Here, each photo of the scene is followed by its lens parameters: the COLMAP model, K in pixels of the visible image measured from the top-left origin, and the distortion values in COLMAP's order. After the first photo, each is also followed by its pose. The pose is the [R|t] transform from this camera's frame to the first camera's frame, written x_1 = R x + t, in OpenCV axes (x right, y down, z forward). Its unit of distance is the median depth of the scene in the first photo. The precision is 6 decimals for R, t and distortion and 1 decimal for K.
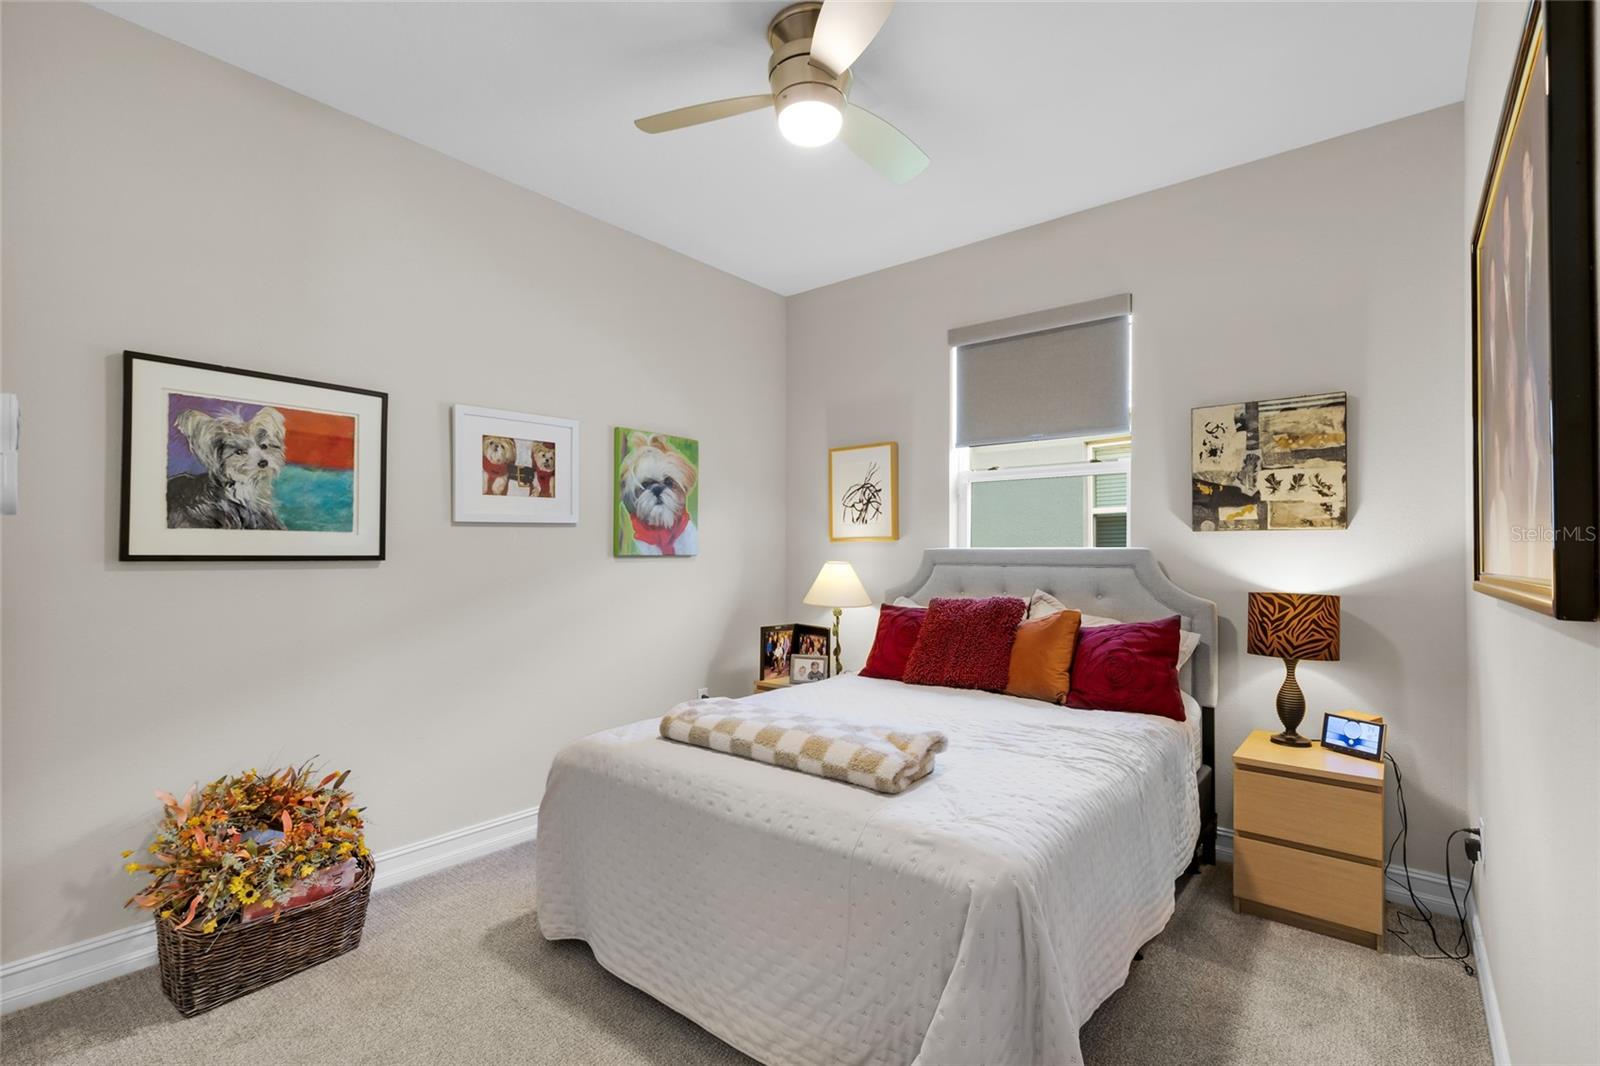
lens RADIAL K [[728.3, 0, 793.2], [0, 728.3, 546.3], [0, 0, 1]] dist [-0.000447, -0.000116]
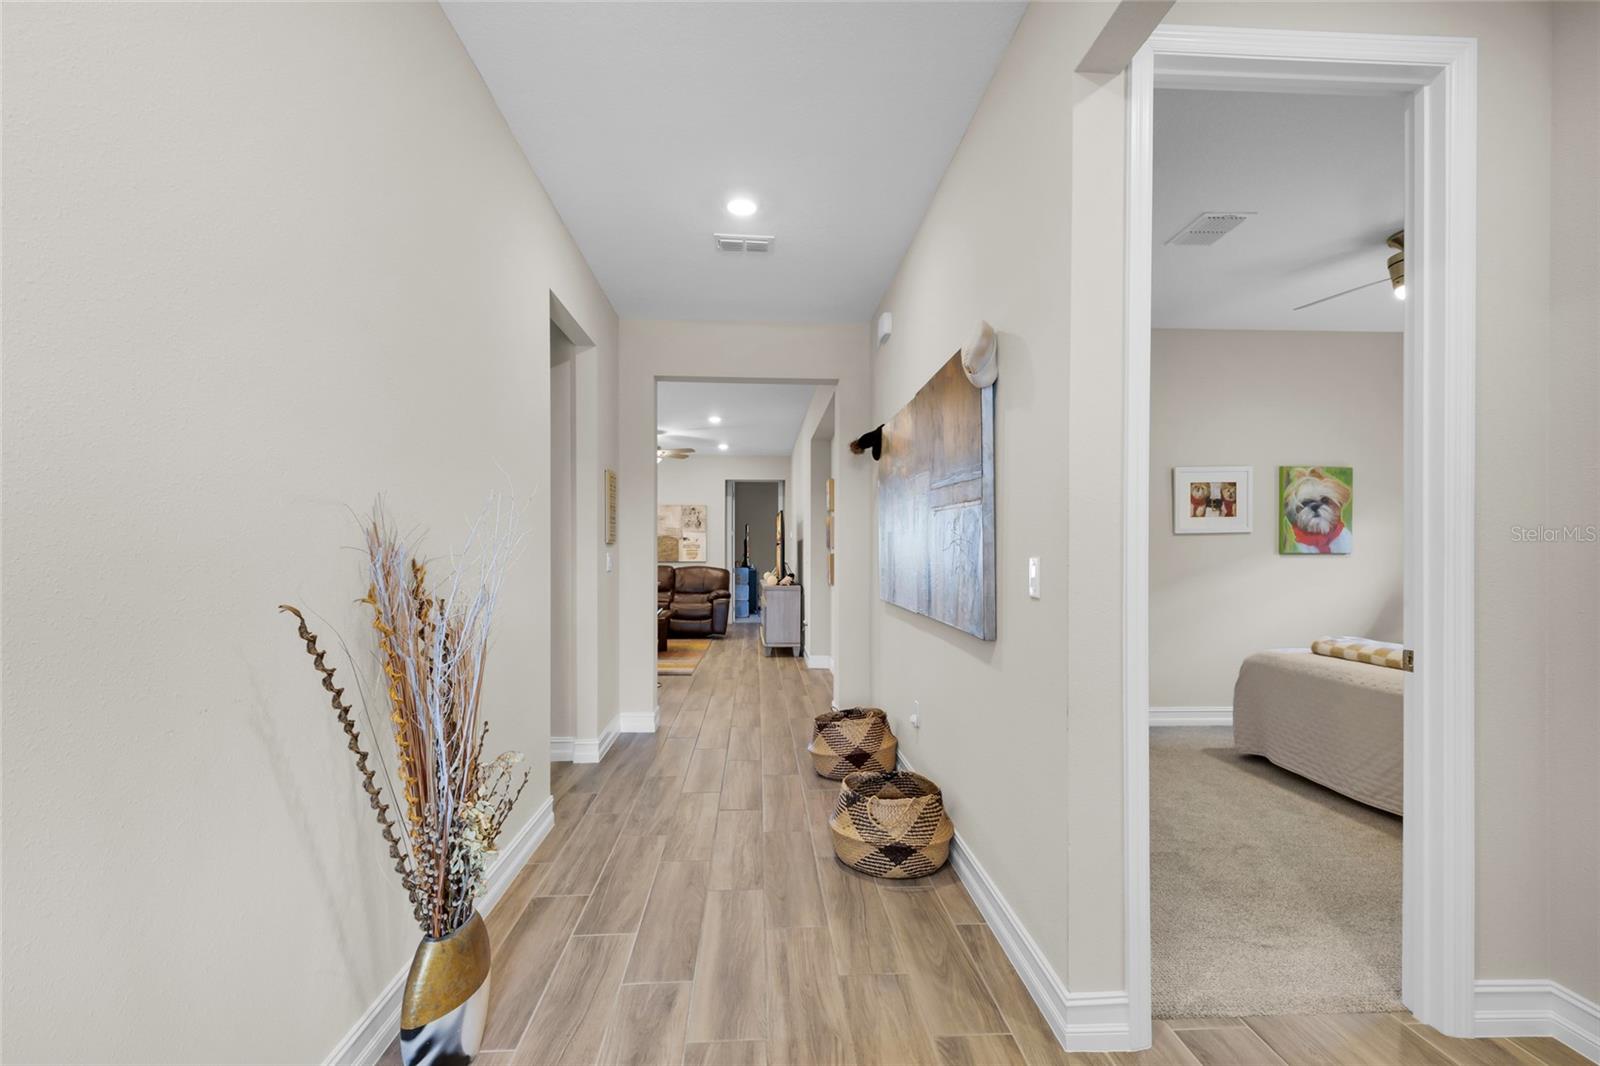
lens RADIAL K [[728.3, 0, 793.2], [0, 728.3, 546.3], [0, 0, 1]] dist [-0.000447, -0.000116]
pose [[0.677752, -0.006268, -0.735264, 0.184854], [0.003862, 0.999980, -0.004965, 0.002466], [0.735280, 0.000525, 0.677763, -0.783423]]
